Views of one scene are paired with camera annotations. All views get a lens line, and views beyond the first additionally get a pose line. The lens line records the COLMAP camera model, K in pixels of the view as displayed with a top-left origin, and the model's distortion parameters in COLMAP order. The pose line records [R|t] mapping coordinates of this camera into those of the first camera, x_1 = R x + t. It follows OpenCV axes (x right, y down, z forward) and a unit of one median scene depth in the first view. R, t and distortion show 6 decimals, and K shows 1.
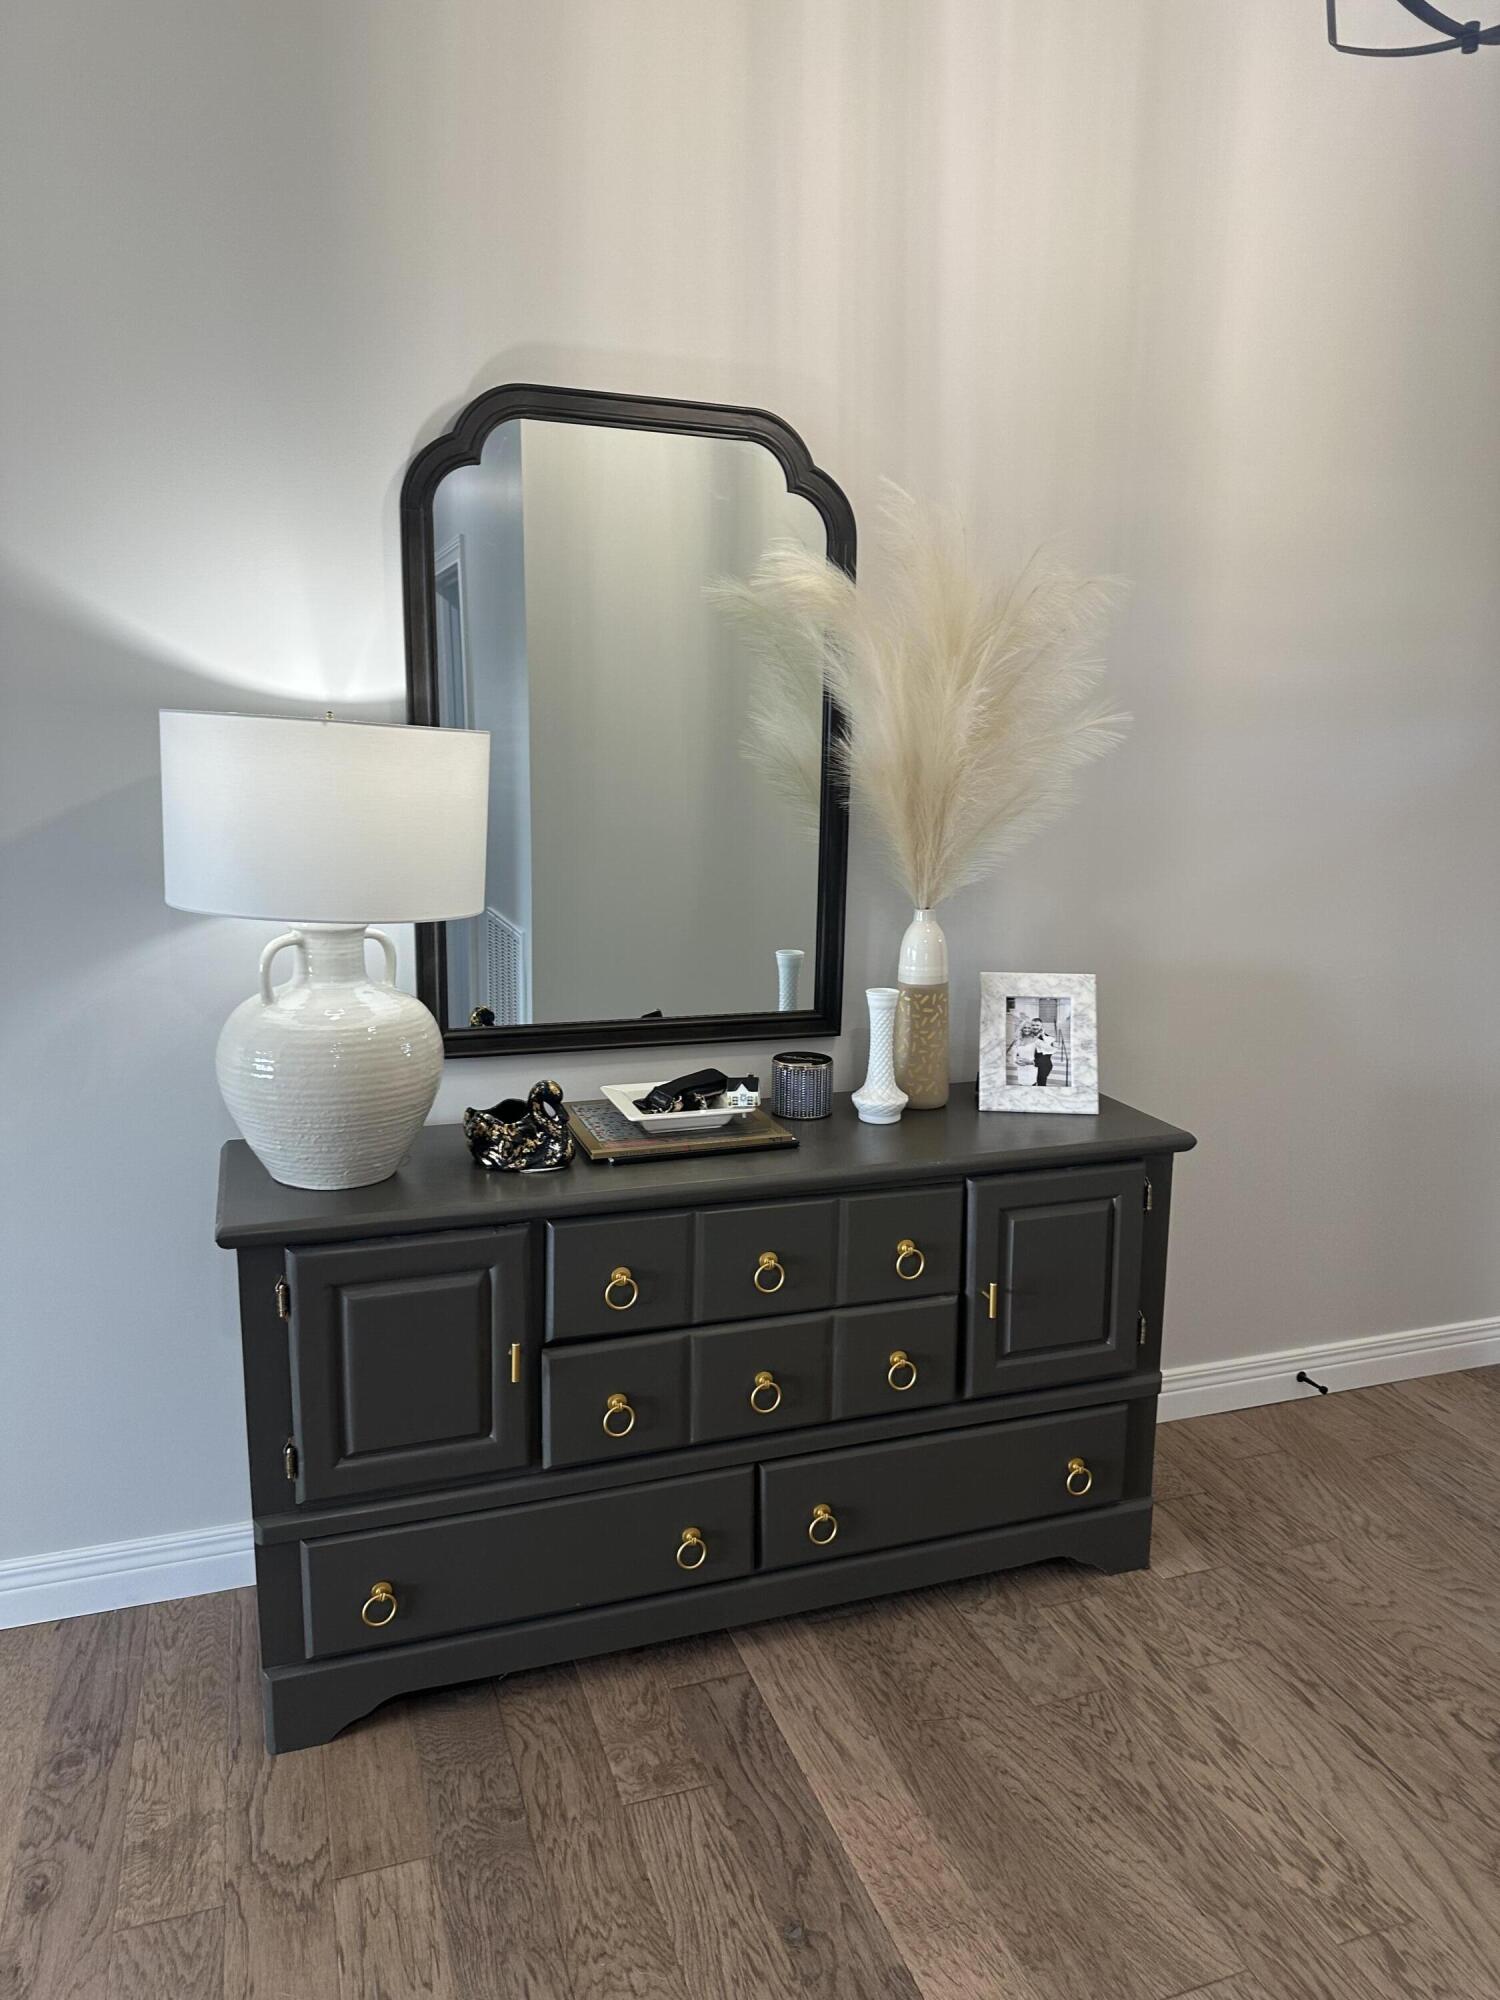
lens RADIAL K [[1404.6, 0, 748.8], [0, 1404.6, 1006.3], [0, 0, 1]] dist [0.059983, -0.077201]
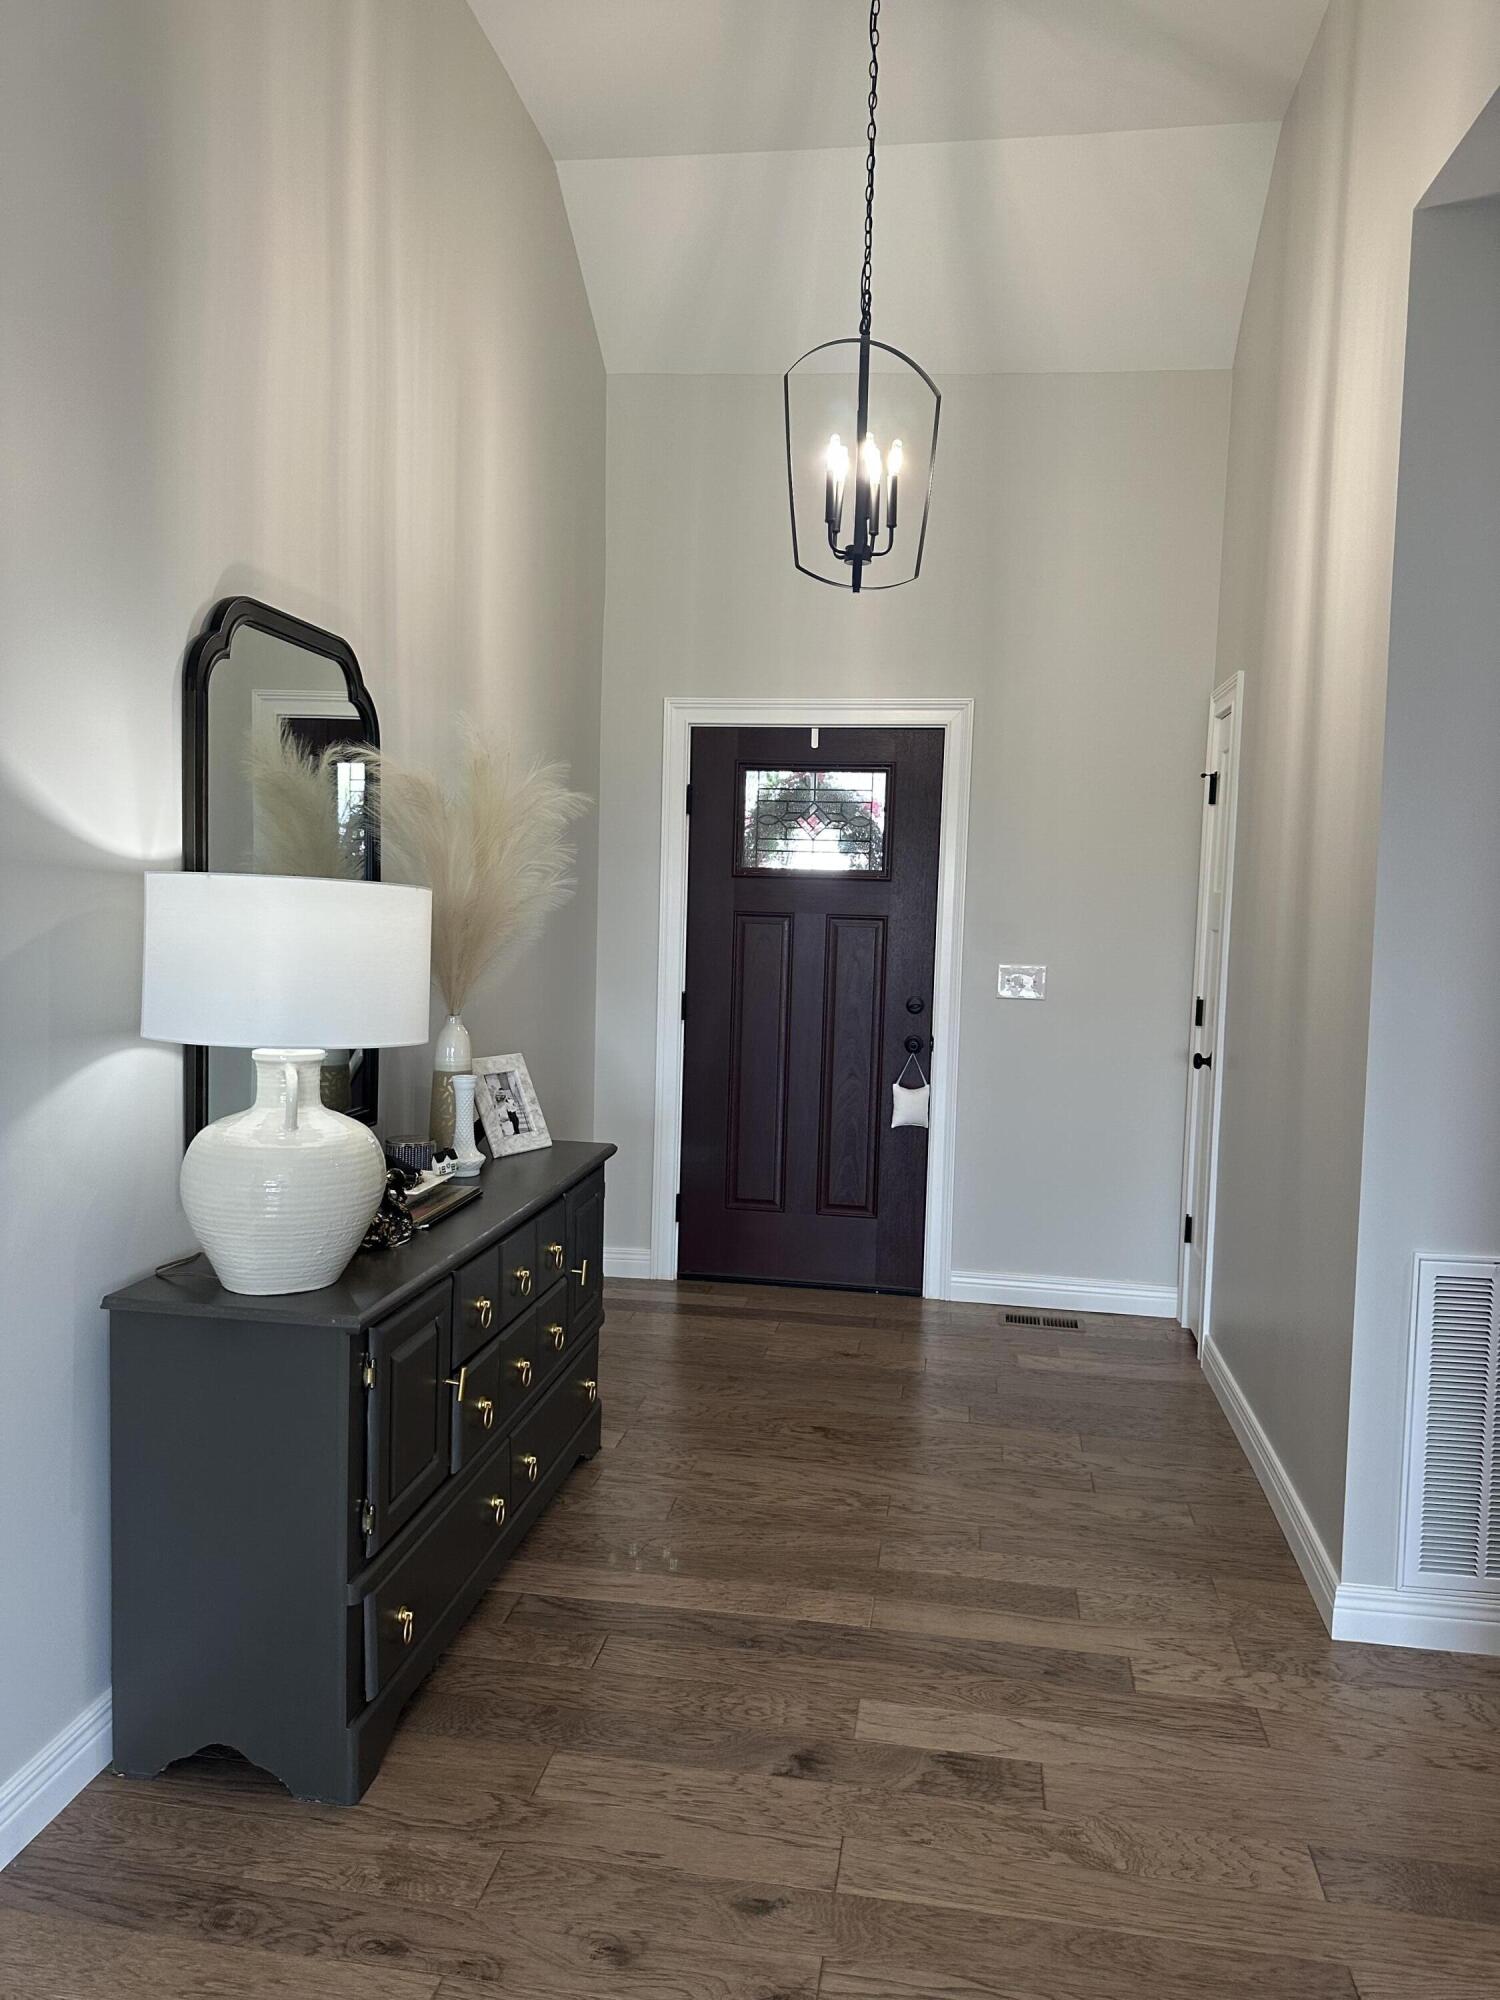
lens RADIAL K [[1404.6, 0, 793.0], [0, 1404.6, 992.5], [0, 0, 1]] dist [0.059983, -0.077201]
pose [[0.463907, -0.065365, 0.883469, -1.040229], [0.134529, 0.990906, 0.002673, -0.058315], [-0.875610, 0.117612, 0.468482, 0.093343]]
